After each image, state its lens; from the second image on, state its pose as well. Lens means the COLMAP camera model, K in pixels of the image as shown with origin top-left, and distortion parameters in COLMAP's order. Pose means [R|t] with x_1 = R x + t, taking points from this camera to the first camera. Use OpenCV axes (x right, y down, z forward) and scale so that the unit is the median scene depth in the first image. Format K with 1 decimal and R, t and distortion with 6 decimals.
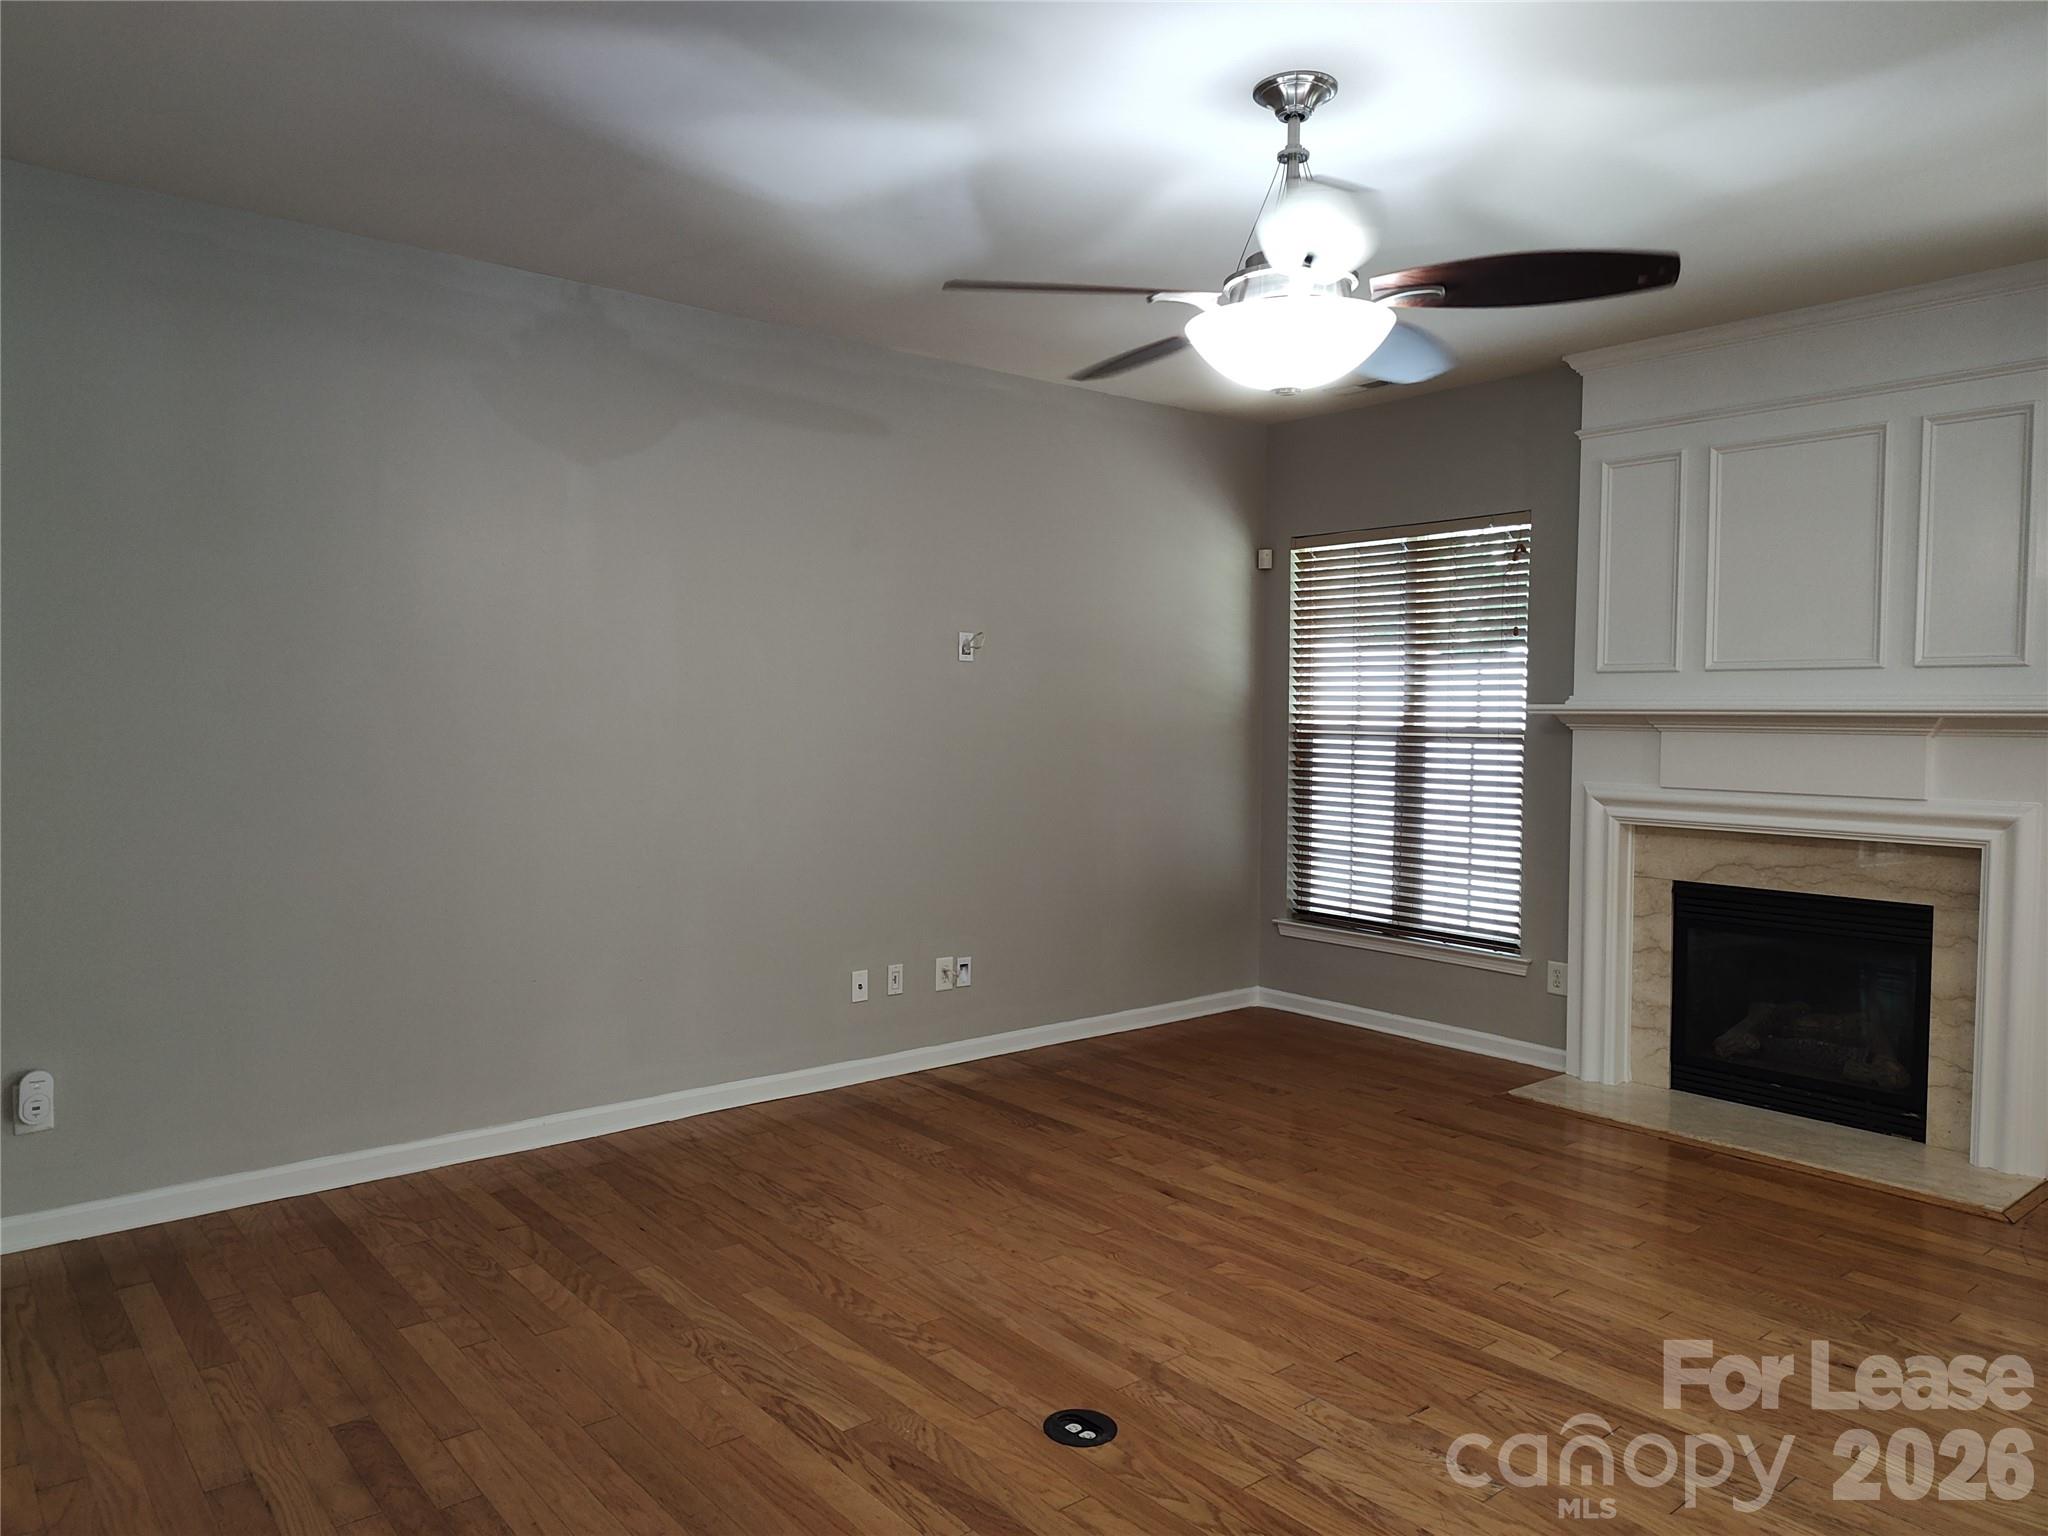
lens RADIAL K [[1392.5, 0, 1013.4], [0, 1392.5, 773.1], [0, 0, 1]] dist [0.035627, -0.040177]
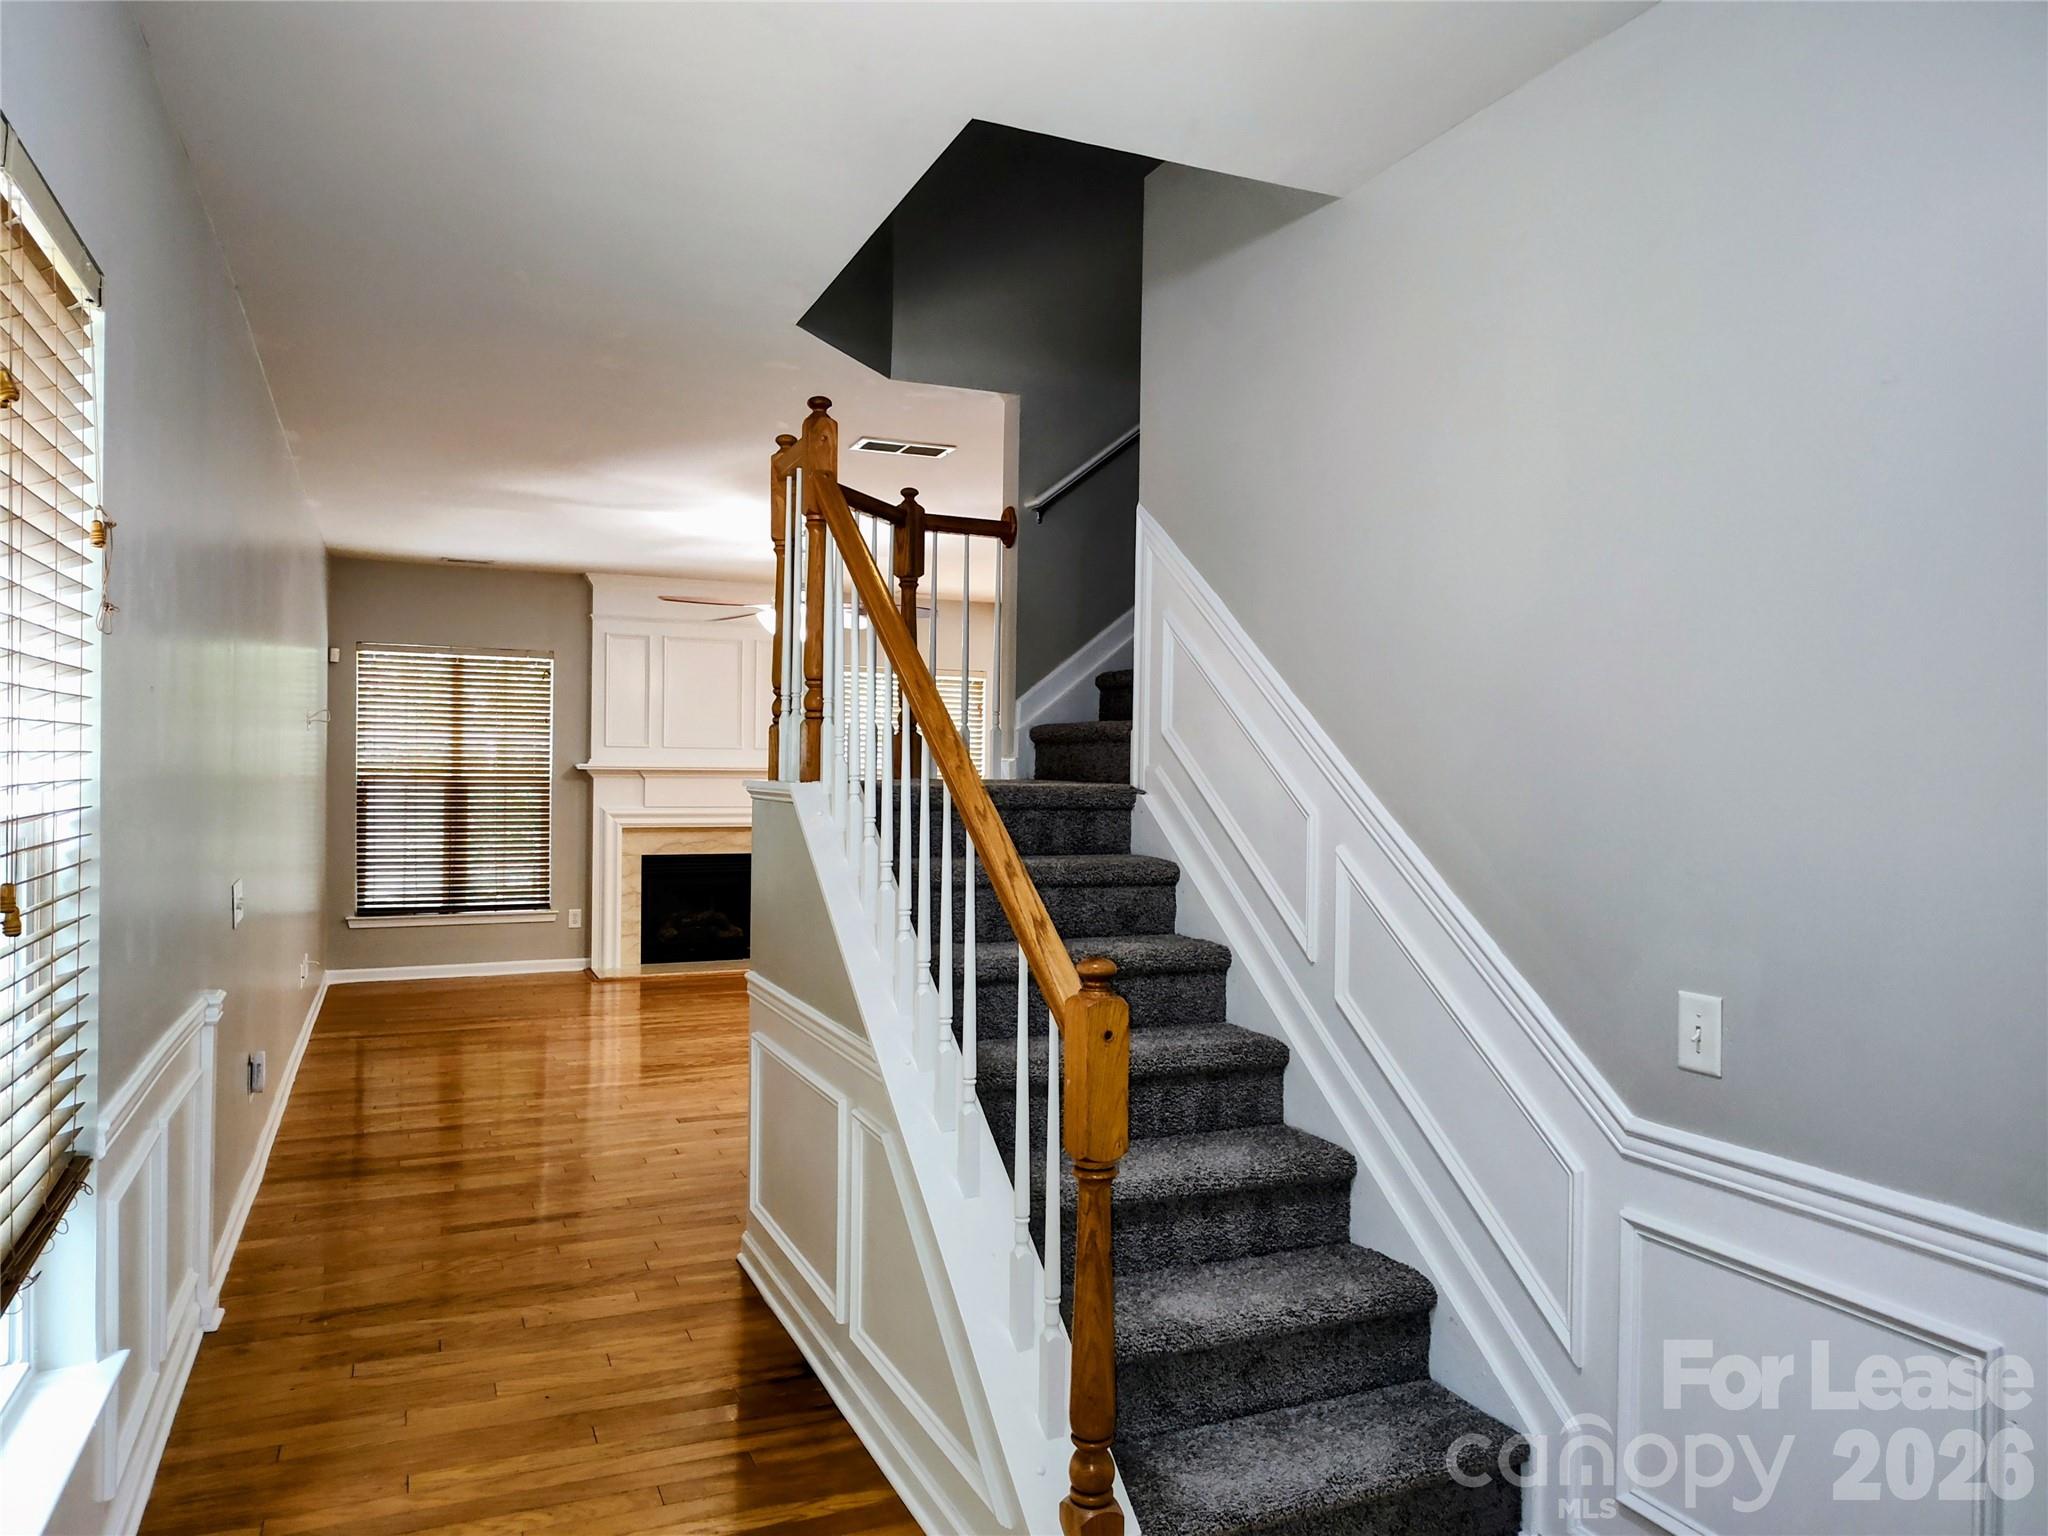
lens RADIAL K [[1392.5, 0, 1038.8], [0, 1392.5, 765.0], [0, 0, 1]] dist [0.035627, -0.040177]
pose [[0.250881, 0.002355, 0.968015, -1.254438], [0.038127, 0.999197, -0.012312, -0.002649], [-0.967267, 0.039996, 0.250589, -0.014309]]
